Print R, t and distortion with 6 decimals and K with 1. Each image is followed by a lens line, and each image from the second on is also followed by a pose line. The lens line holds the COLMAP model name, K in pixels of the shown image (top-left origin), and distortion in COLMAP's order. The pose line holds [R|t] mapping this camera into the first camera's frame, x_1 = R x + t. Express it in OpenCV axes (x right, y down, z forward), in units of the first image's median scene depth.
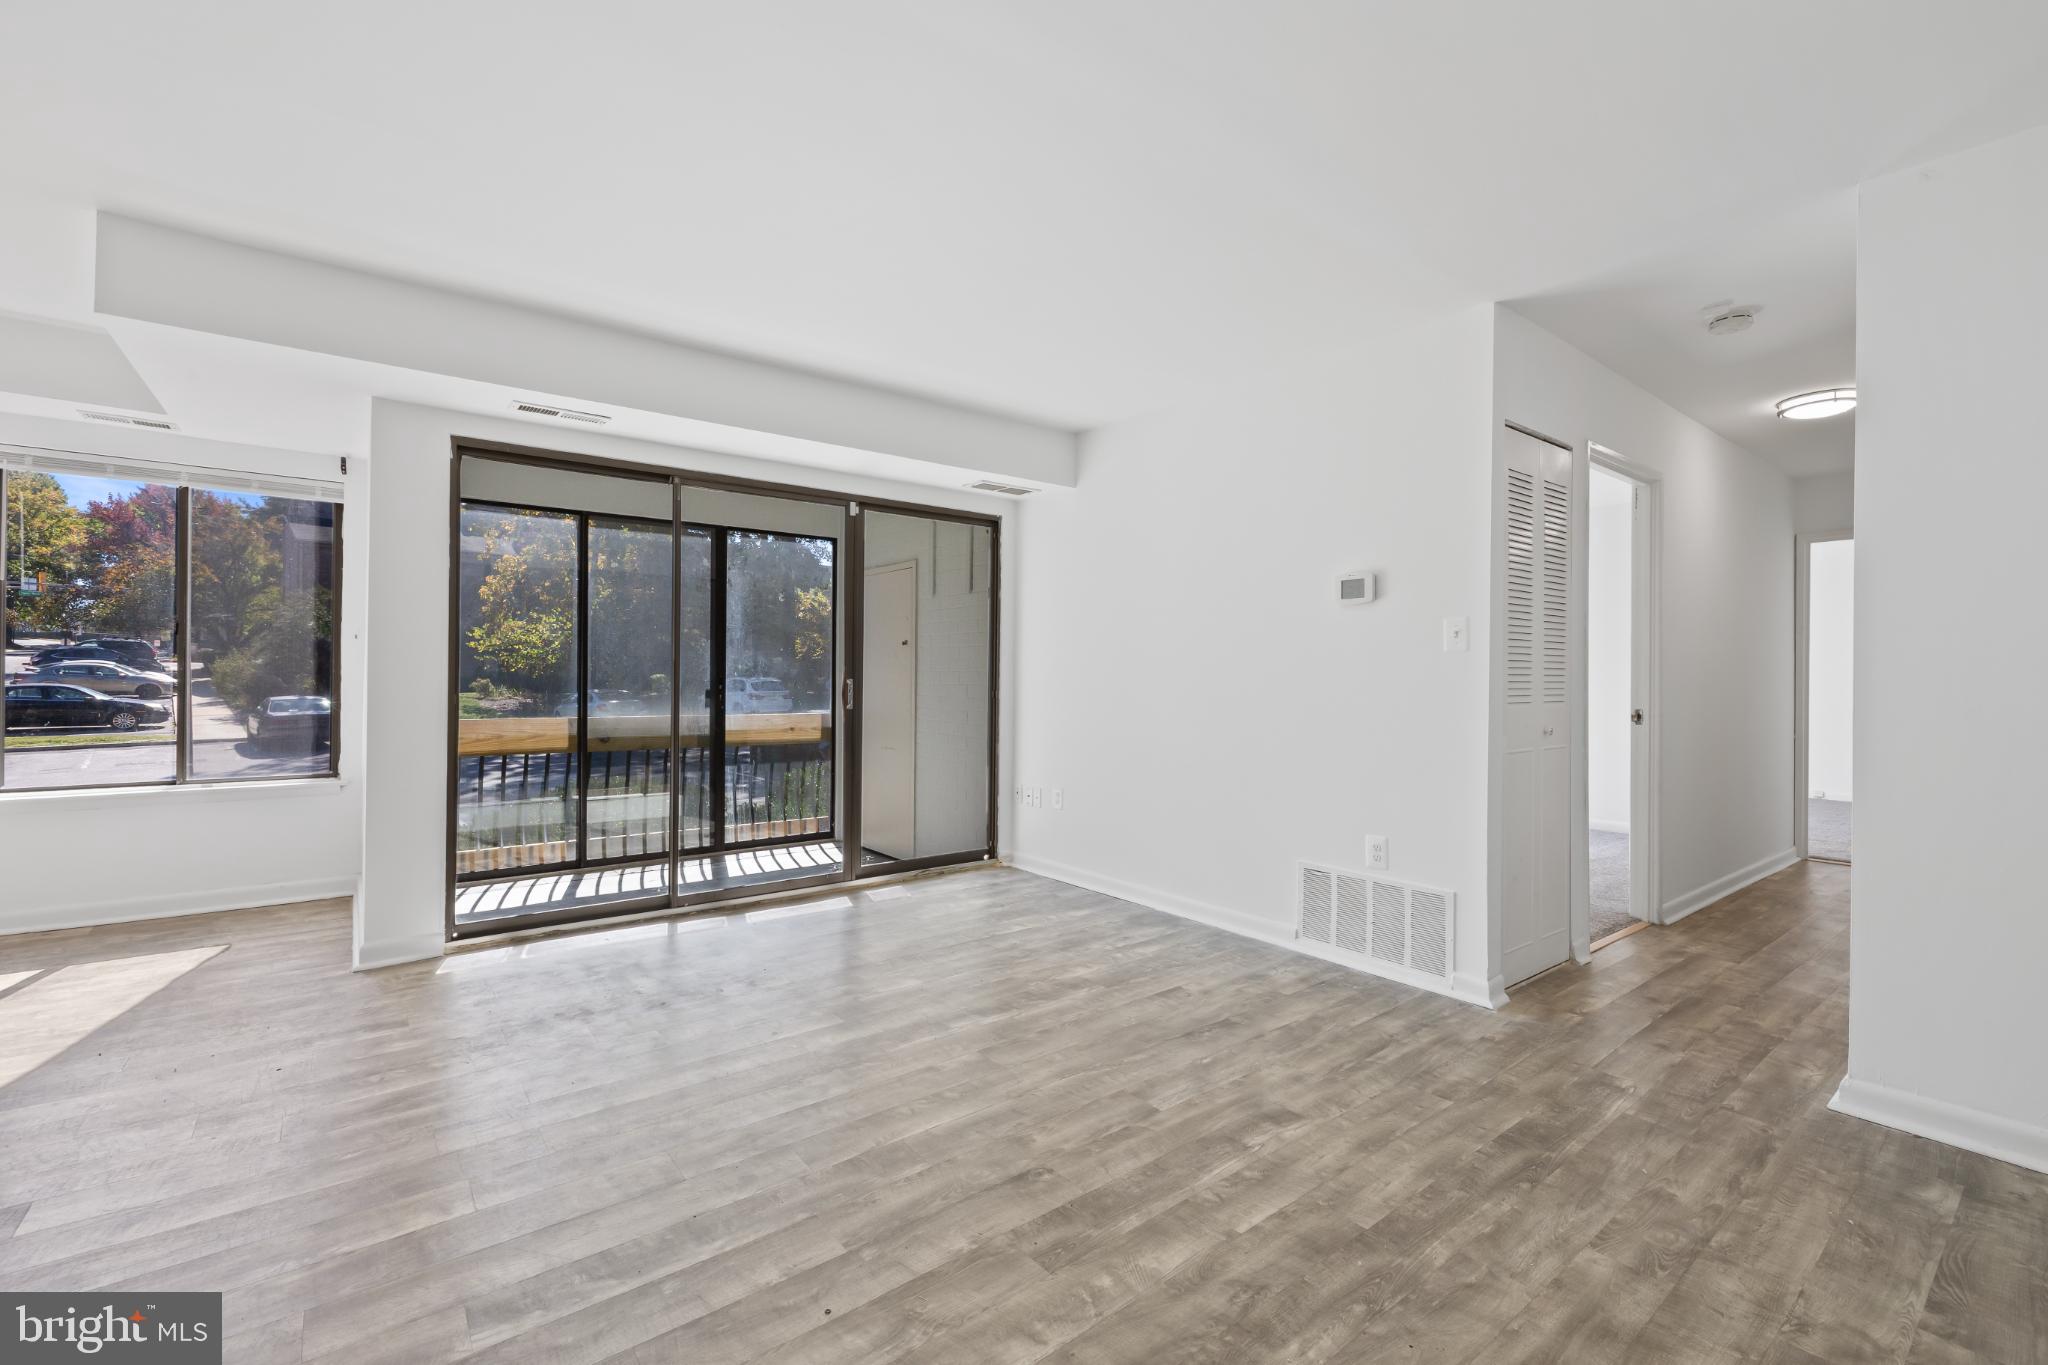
lens RADIAL K [[870.0, 0, 1013.5], [0, 870.0, 670.4], [0, 0, 1]] dist [0.003134, -0.001037]
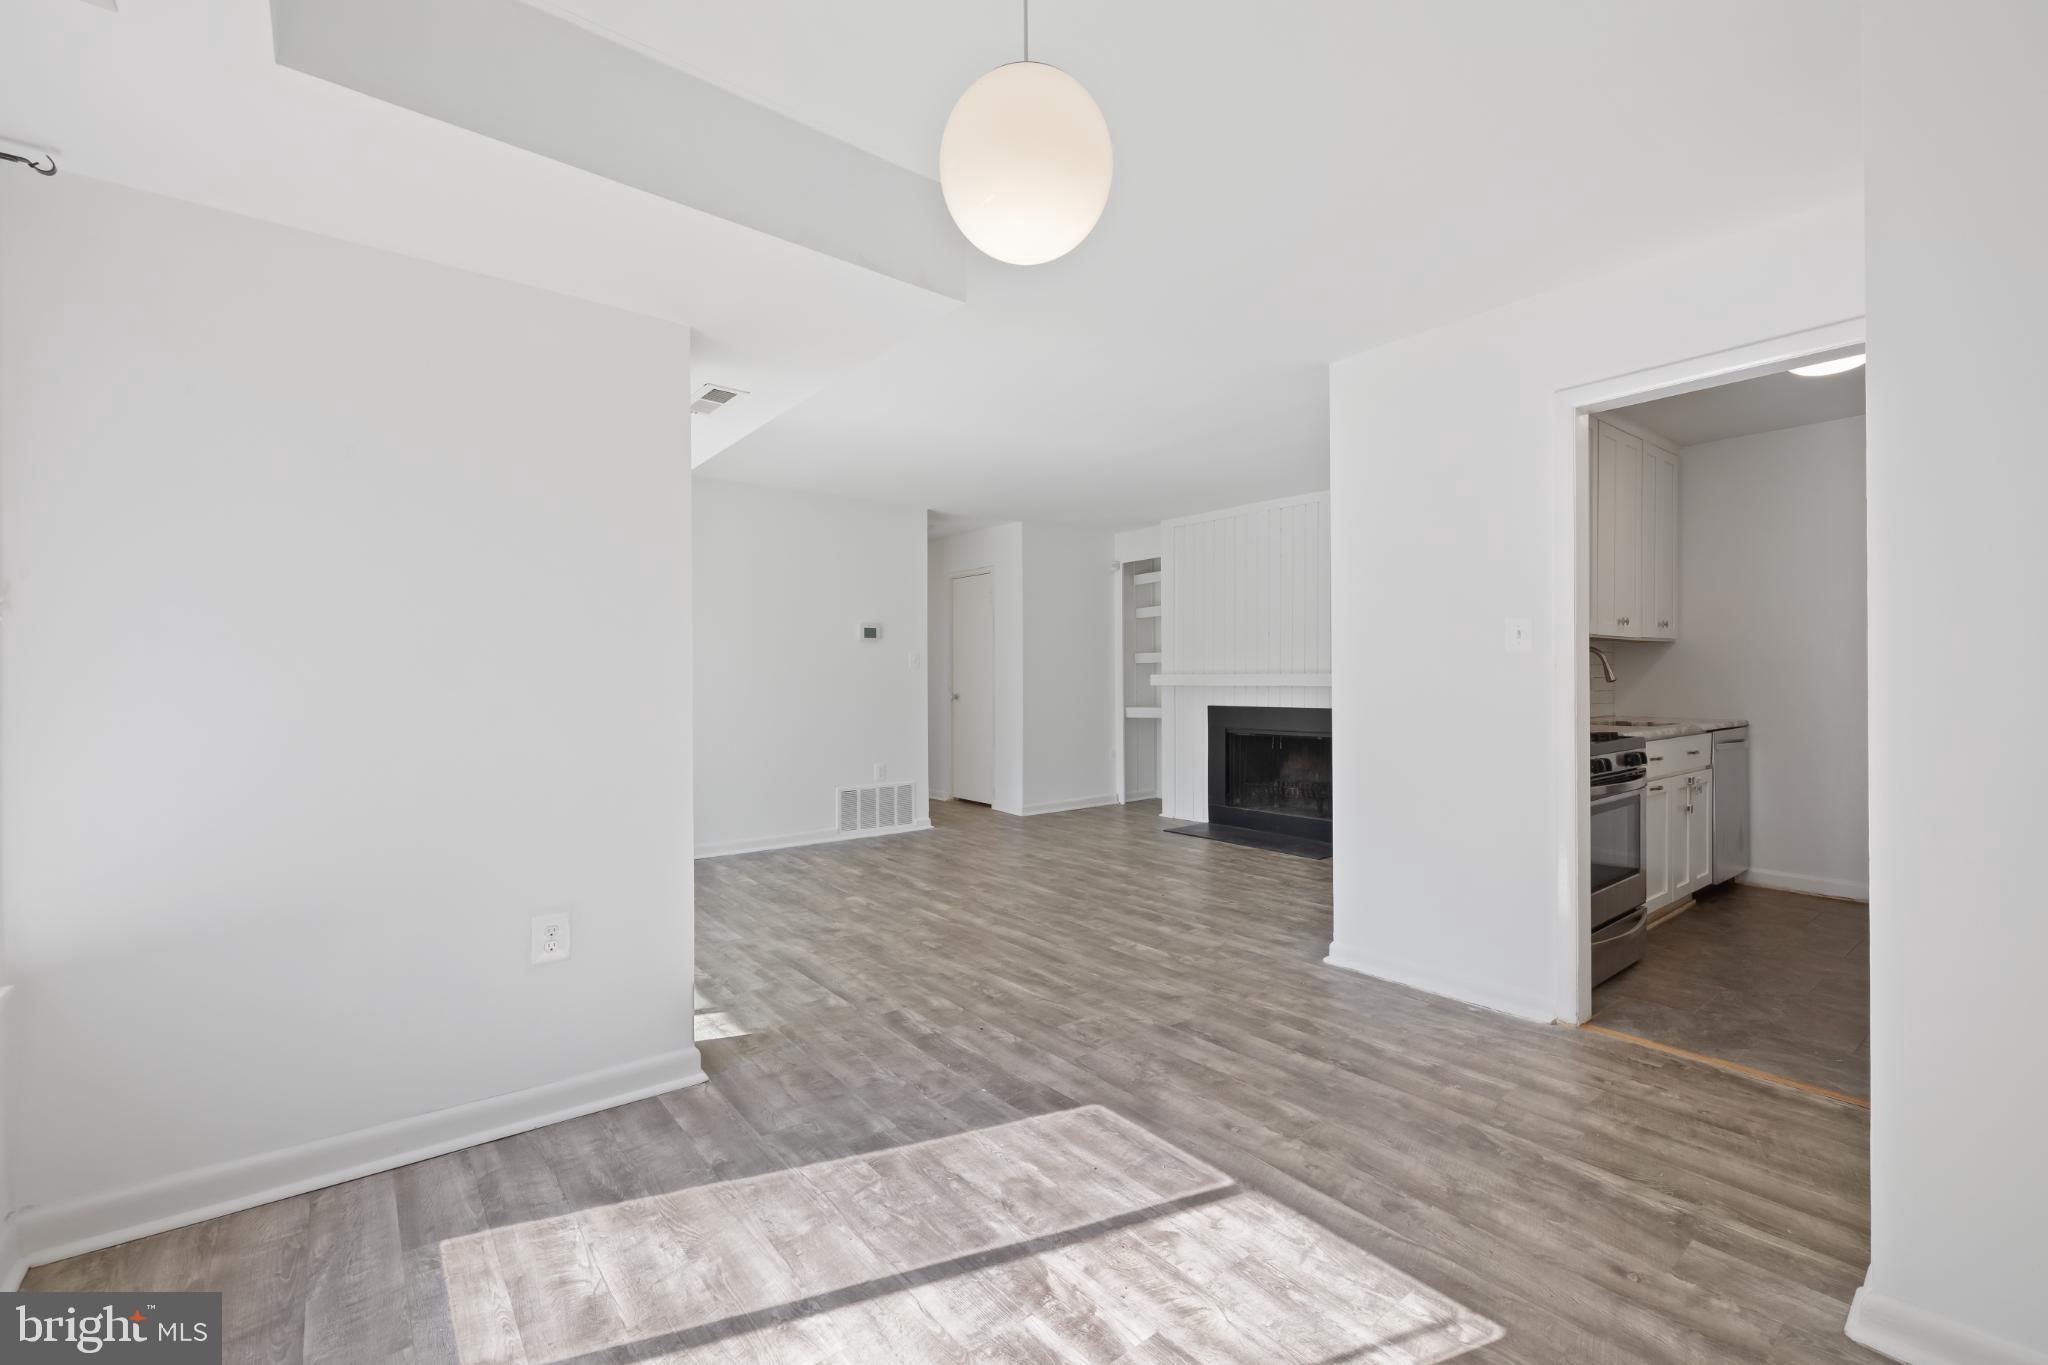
lens RADIAL K [[870.0, 0, 1020.2], [0, 870.0, 683.6], [0, 0, 1]] dist [0.003134, -0.001037]
pose [[-0.012663, -0.018230, 0.999754, -2.138730], [-0.001921, 0.999832, 0.018207, -0.029751], [-0.999918, -0.001690, -0.012696, 1.028844]]
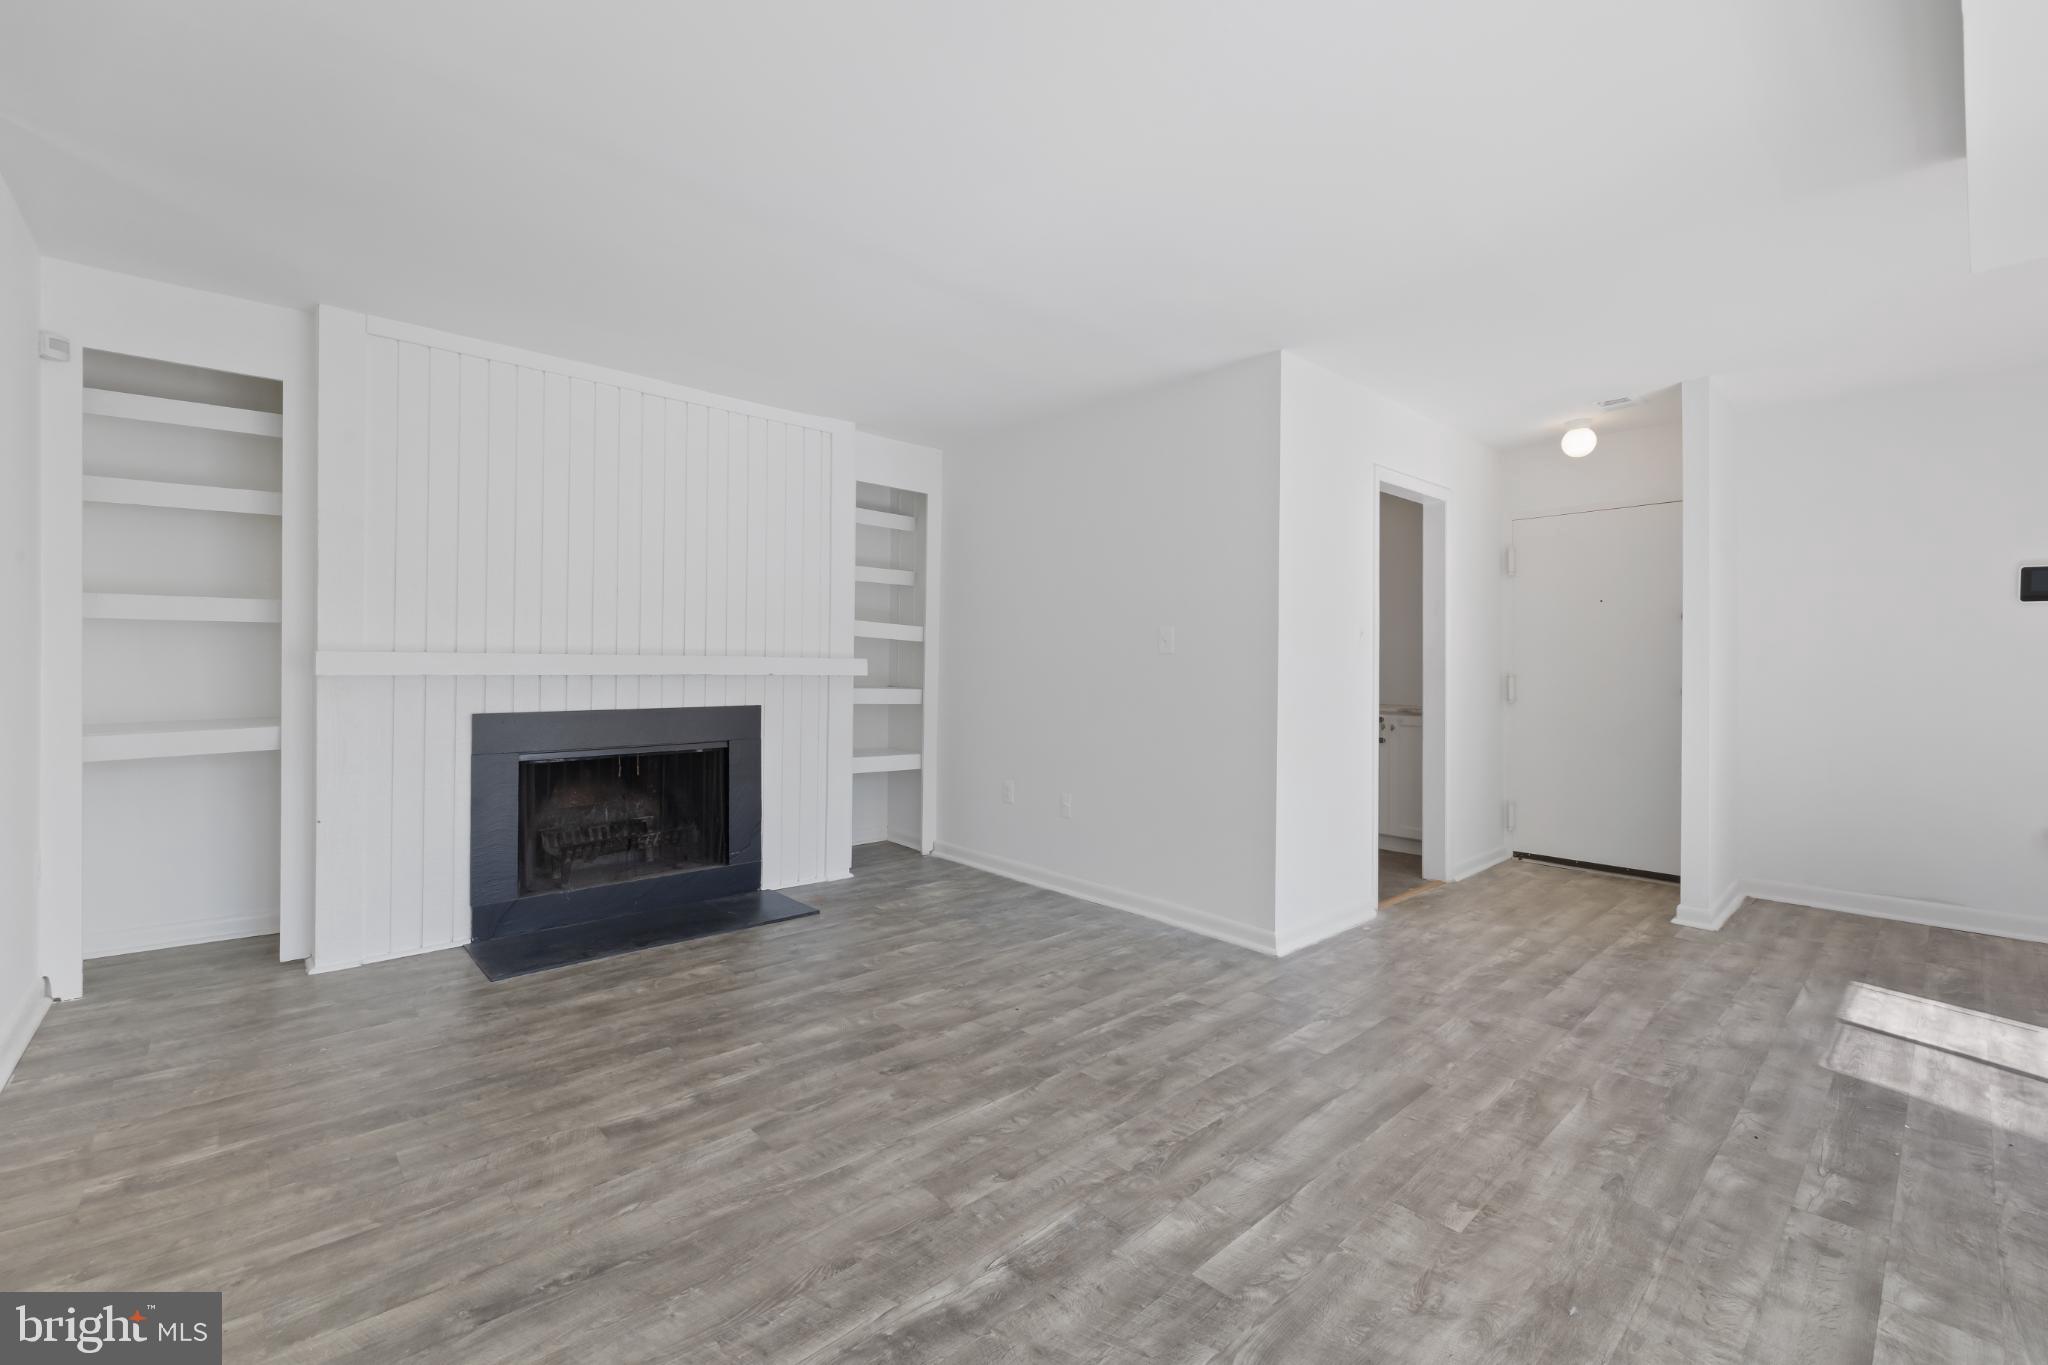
lens RADIAL K [[870.0, 0, 1016.4], [0, 870.0, 675.7], [0, 0, 1]] dist [0.003134, -0.001037]
pose [[-0.996323, -0.016986, -0.083981, -0.028812], [-0.017451, 0.999836, 0.004812, 0.006581], [0.083886, 0.006260, -0.996456, 1.922007]]
